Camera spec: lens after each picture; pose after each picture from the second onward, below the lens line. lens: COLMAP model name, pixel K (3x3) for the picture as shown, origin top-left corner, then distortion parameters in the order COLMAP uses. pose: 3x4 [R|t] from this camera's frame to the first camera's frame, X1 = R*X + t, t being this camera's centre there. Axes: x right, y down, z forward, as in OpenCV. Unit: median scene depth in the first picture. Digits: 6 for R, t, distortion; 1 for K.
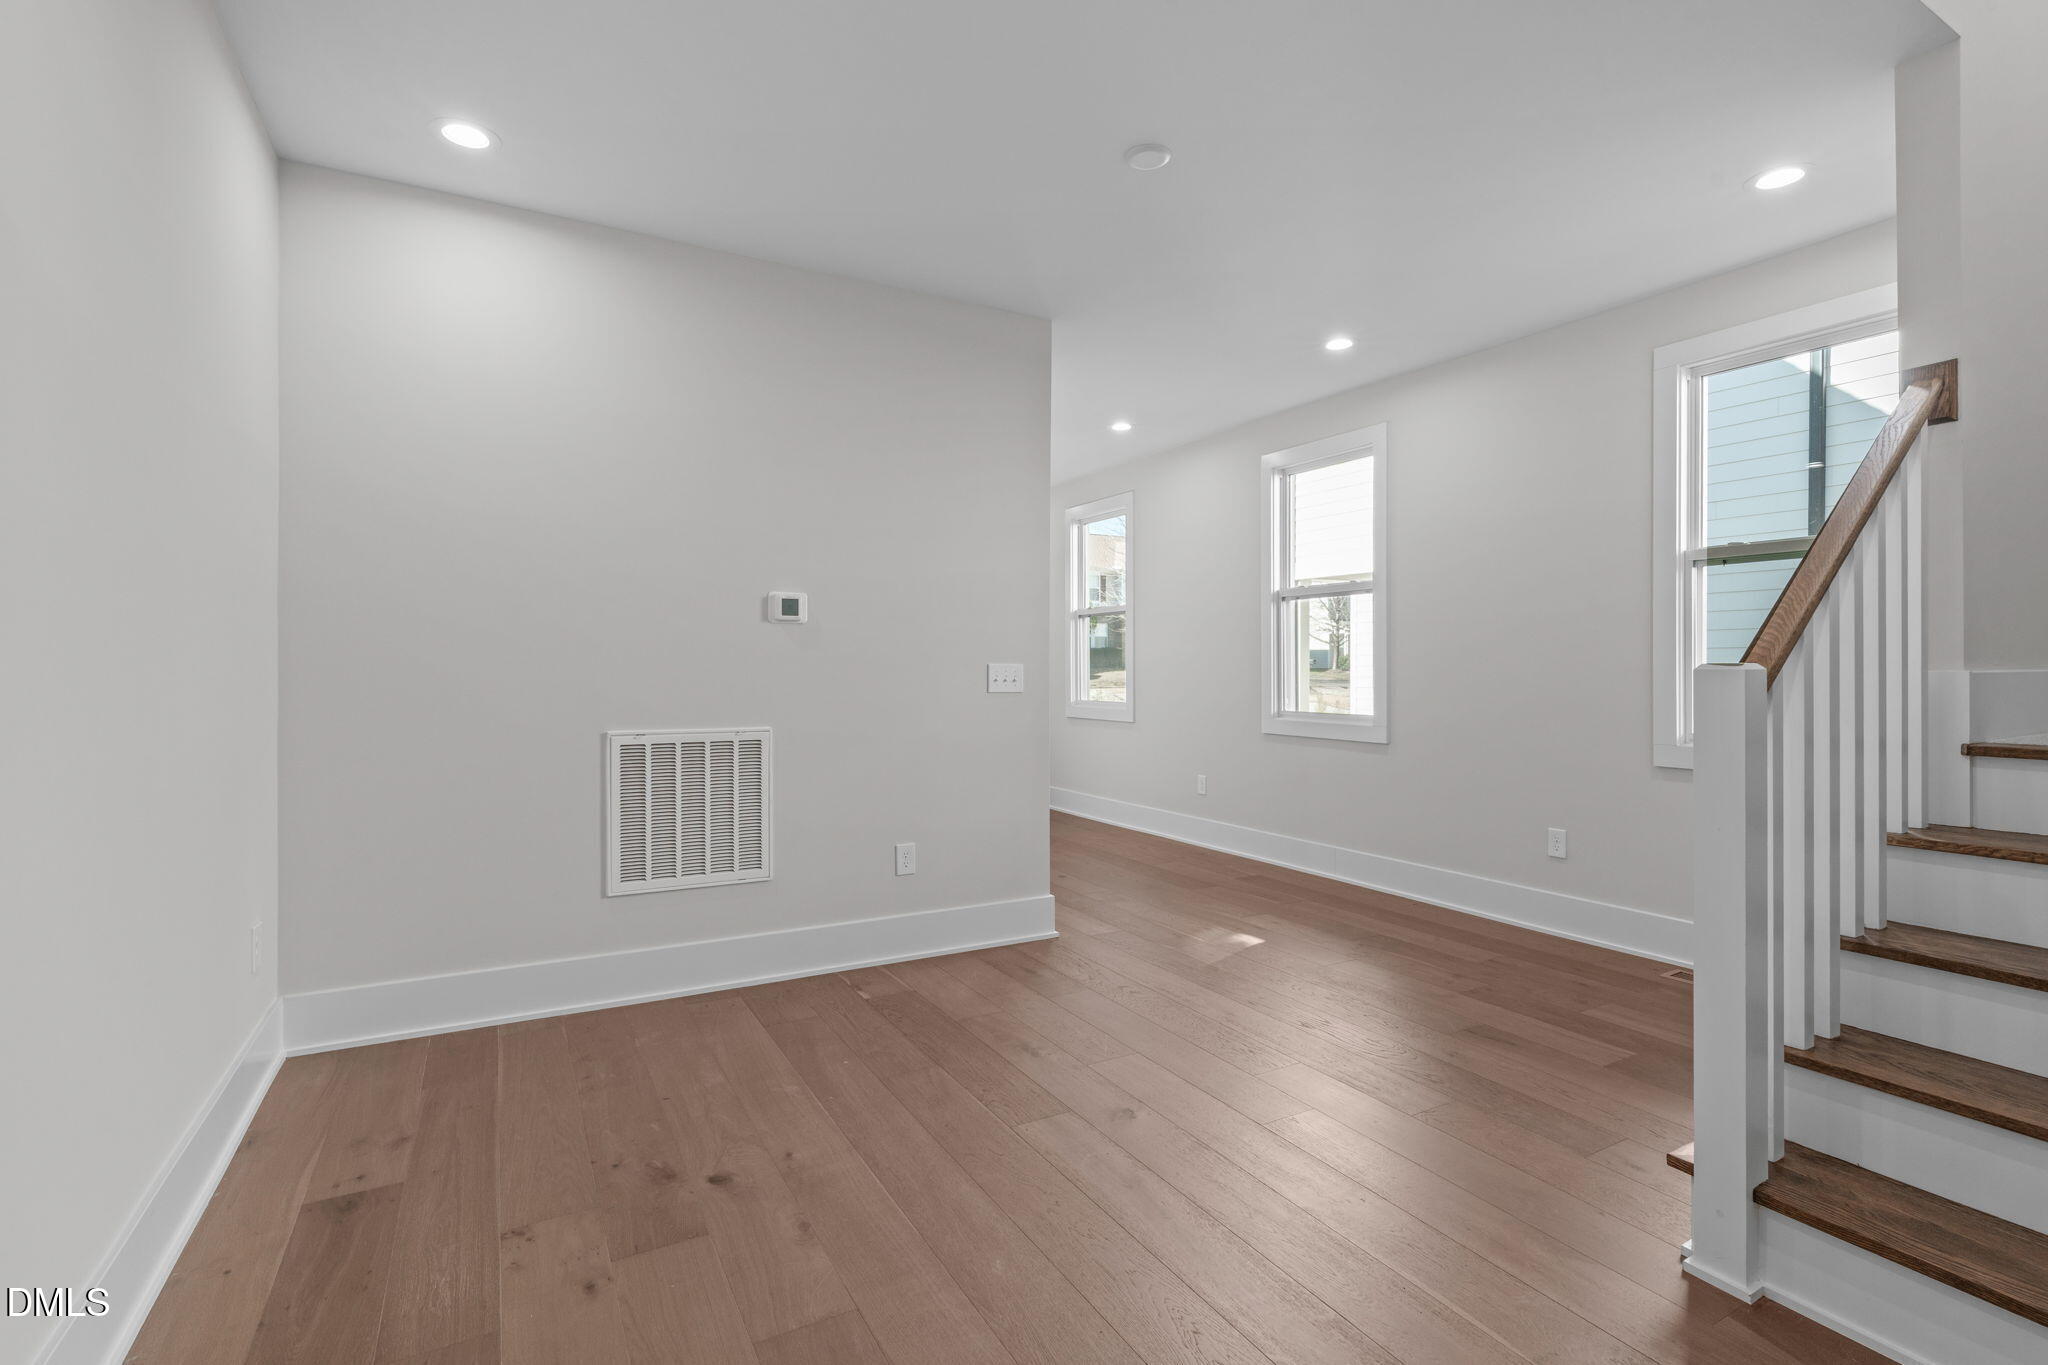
lens RADIAL K [[925.2, 0, 1016.1], [0, 925.2, 679.9], [0, 0, 1]] dist [-0.012174, 0.002114]
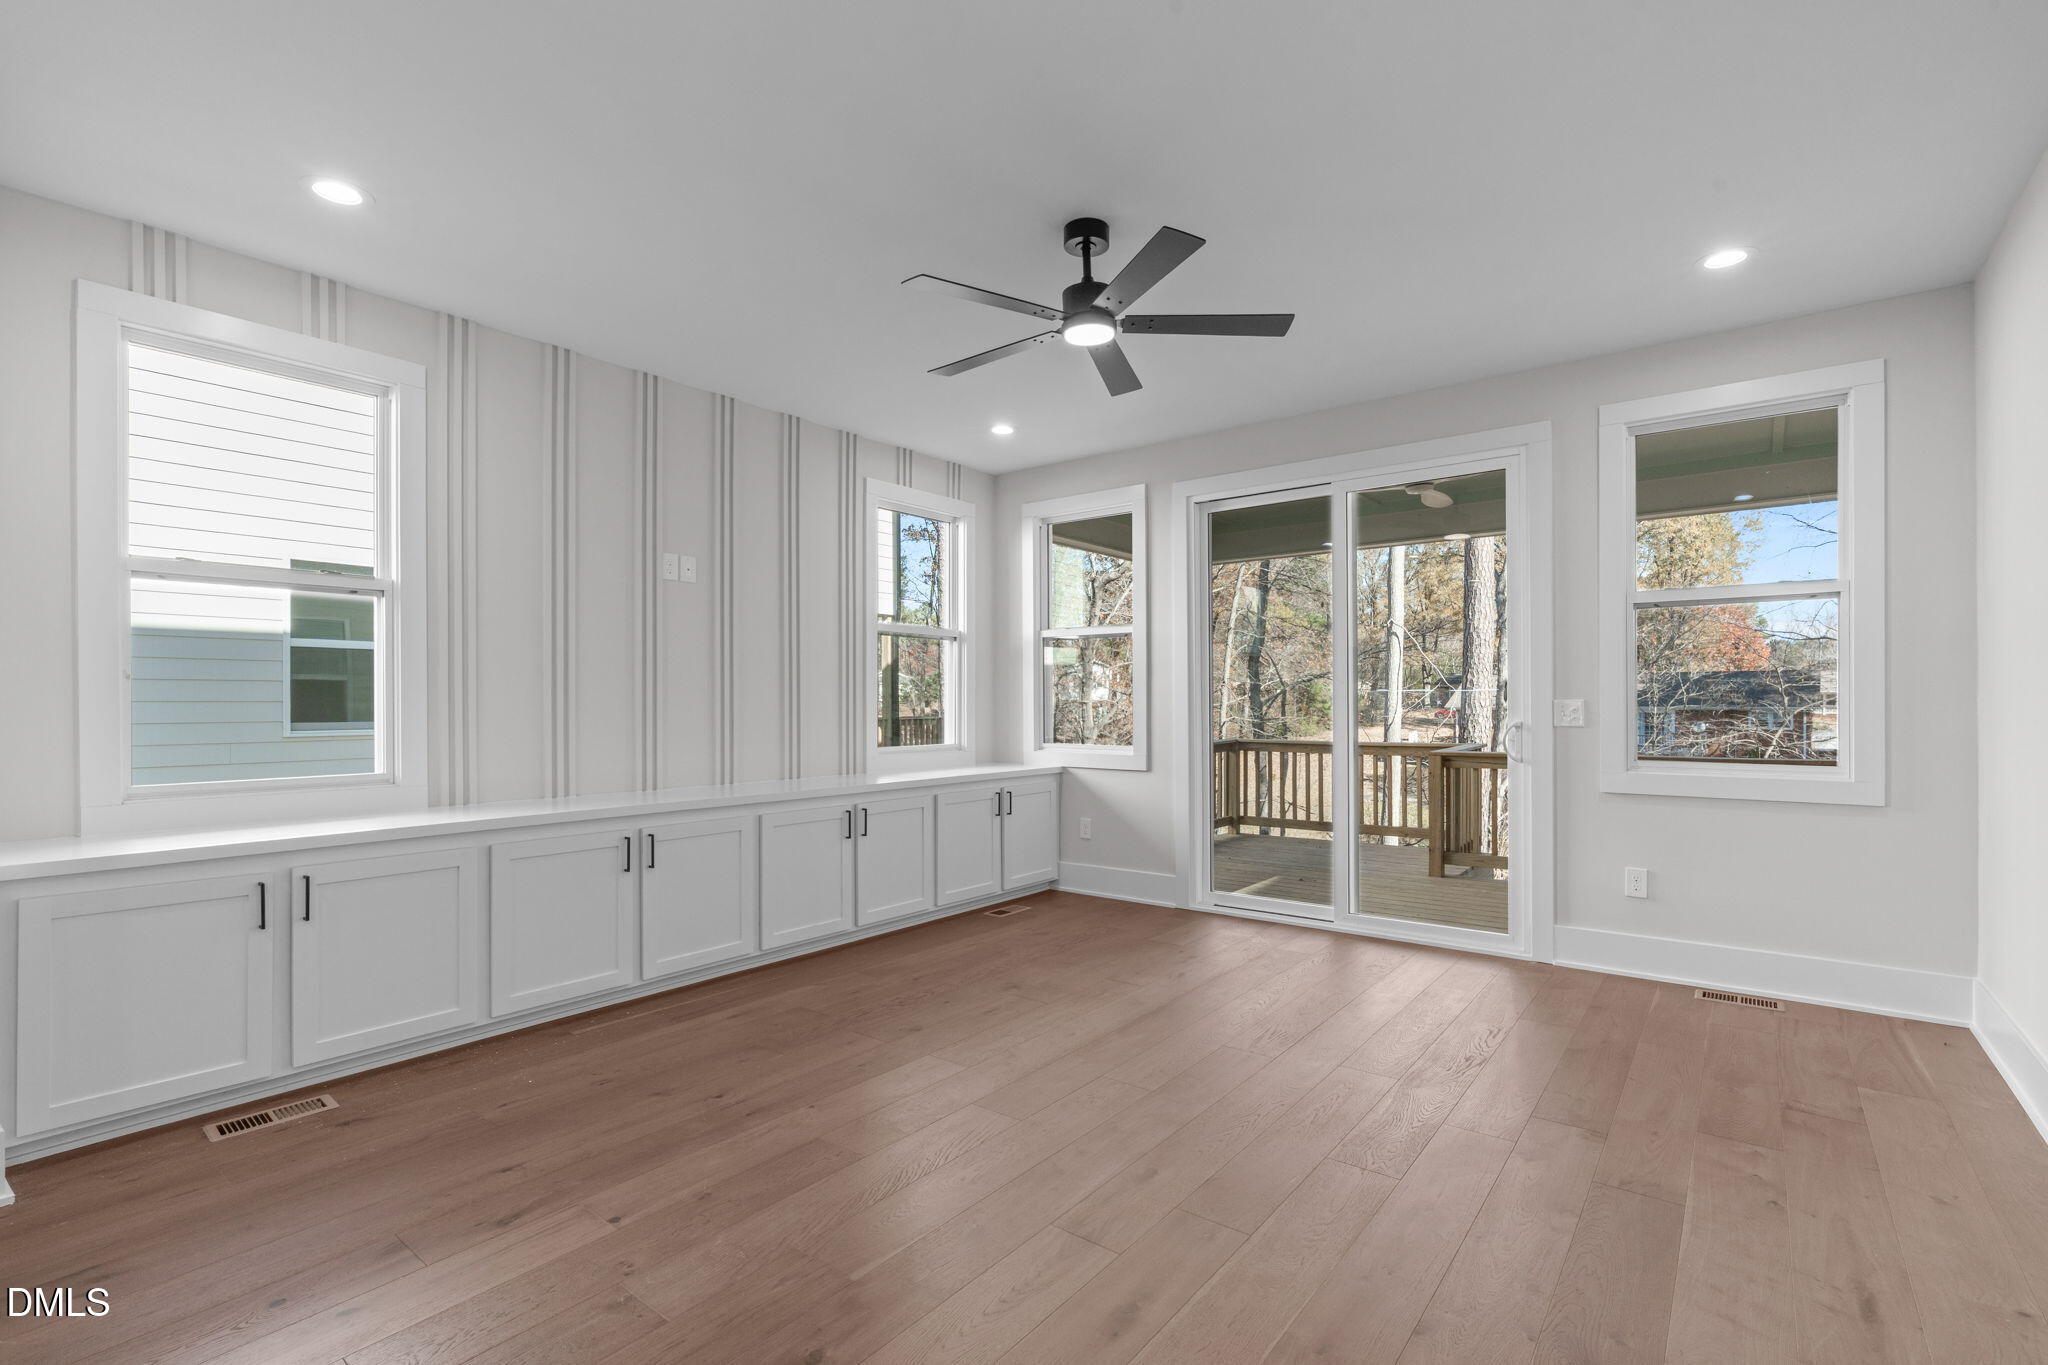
lens RADIAL K [[925.2, 0, 1046.1], [0, 925.2, 709.6], [0, 0, 1]] dist [-0.012174, 0.002114]
pose [[-0.391288, -0.009006, 0.920224, -0.179474], [0.014758, 0.999762, 0.016059, -0.004017], [-0.920150, 0.019864, -0.391062, 0.322887]]
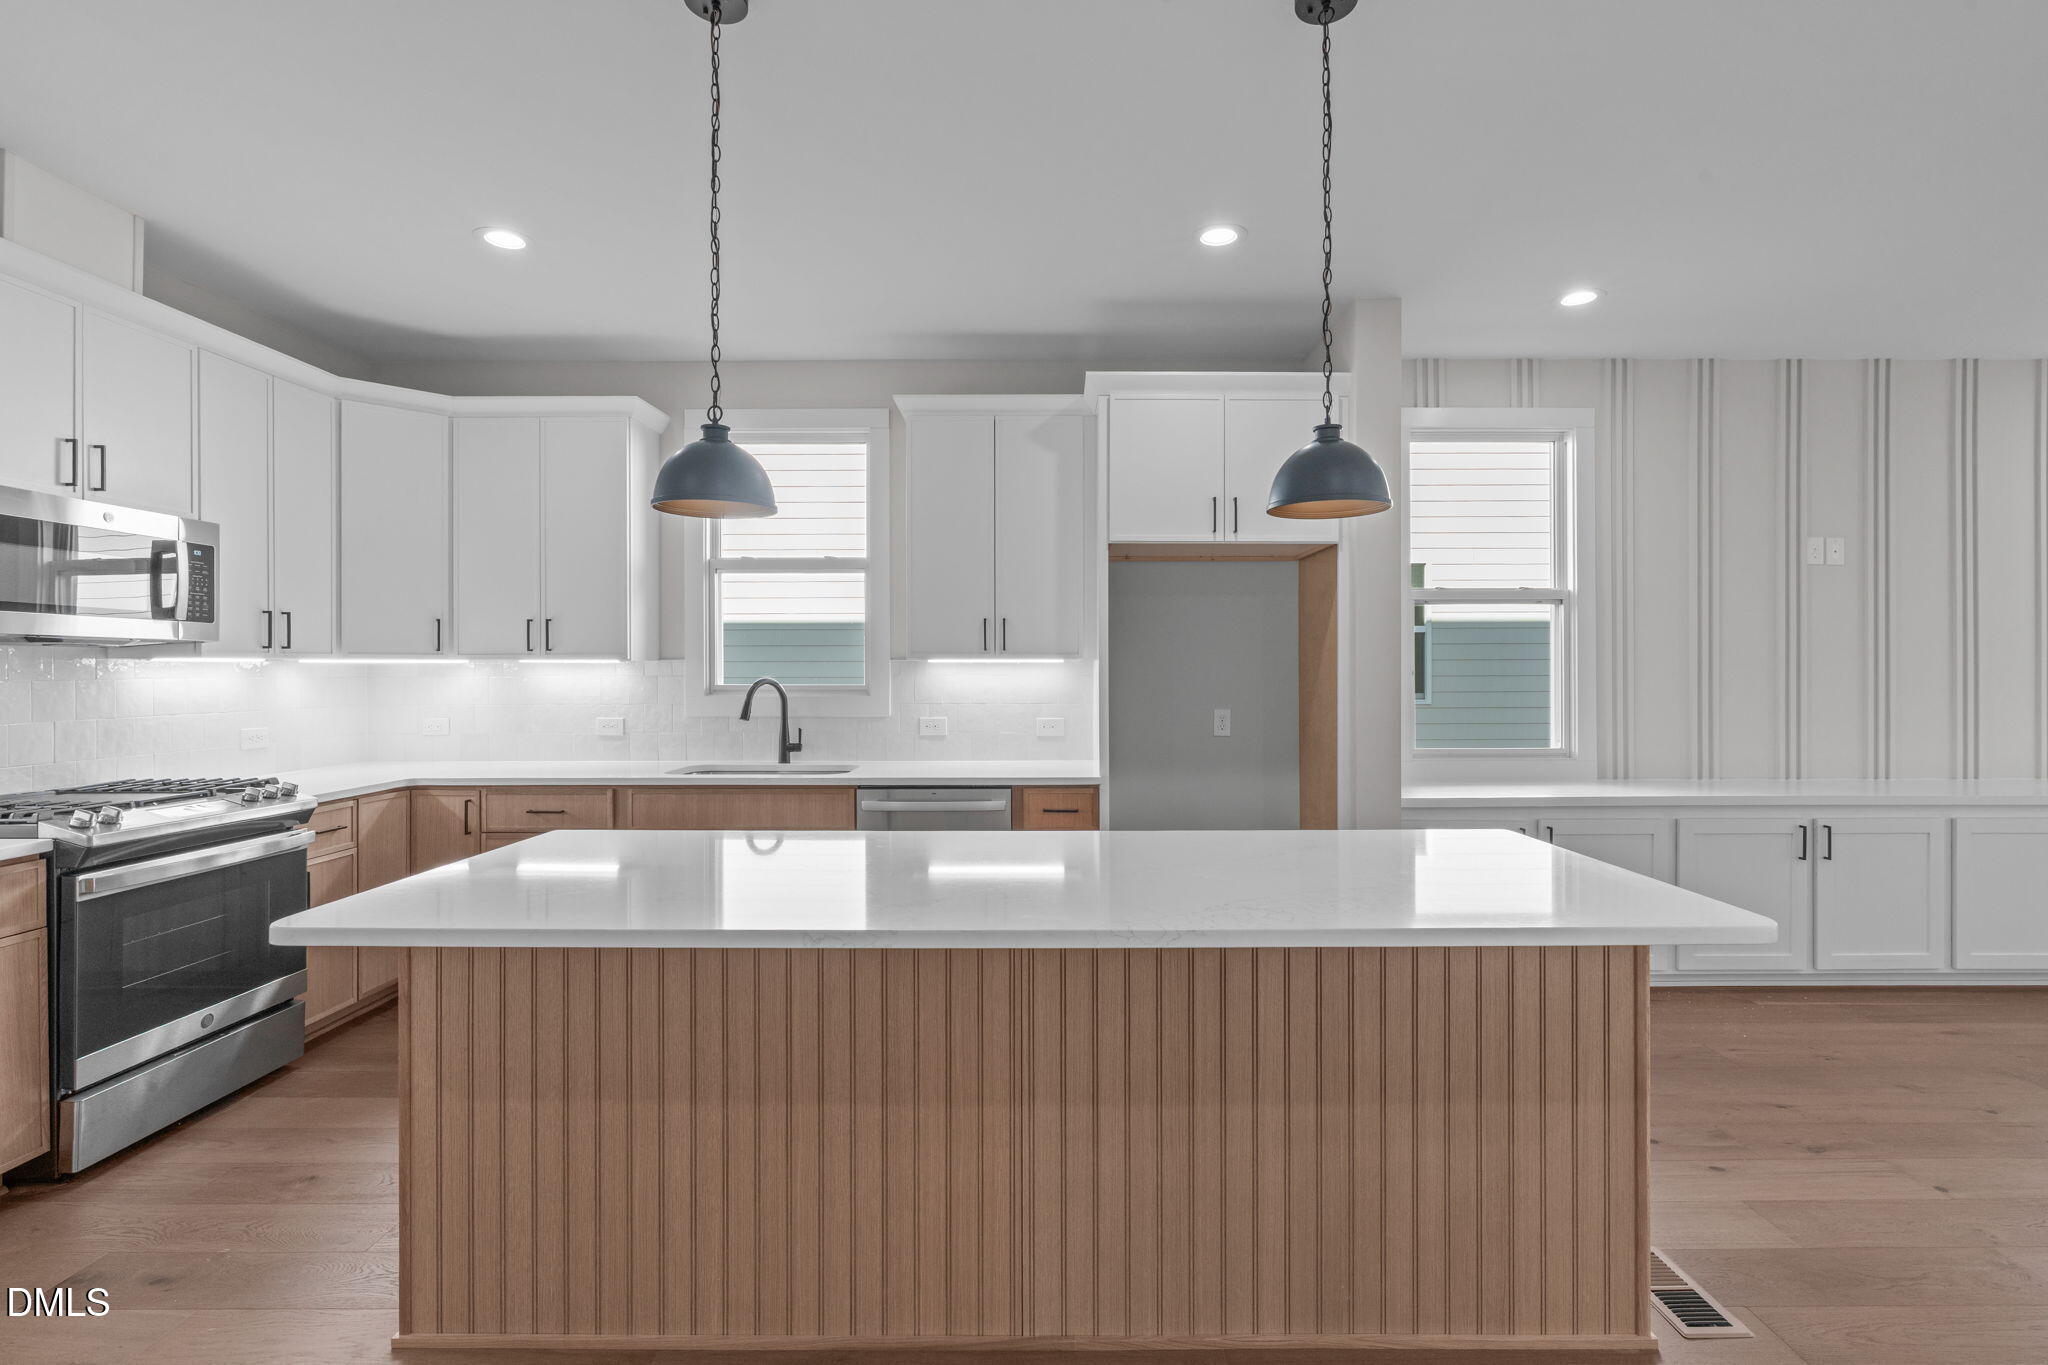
lens RADIAL K [[925.2, 0, 1030.7], [0, 925.2, 683.6], [0, 0, 1]] dist [-0.012174, 0.002114]
pose [[0.496235, 0.004163, 0.868178, -0.237344], [0.018413, 0.999713, -0.015319, -0.006020], [-0.867993, 0.023588, 0.496016, 0.400438]]
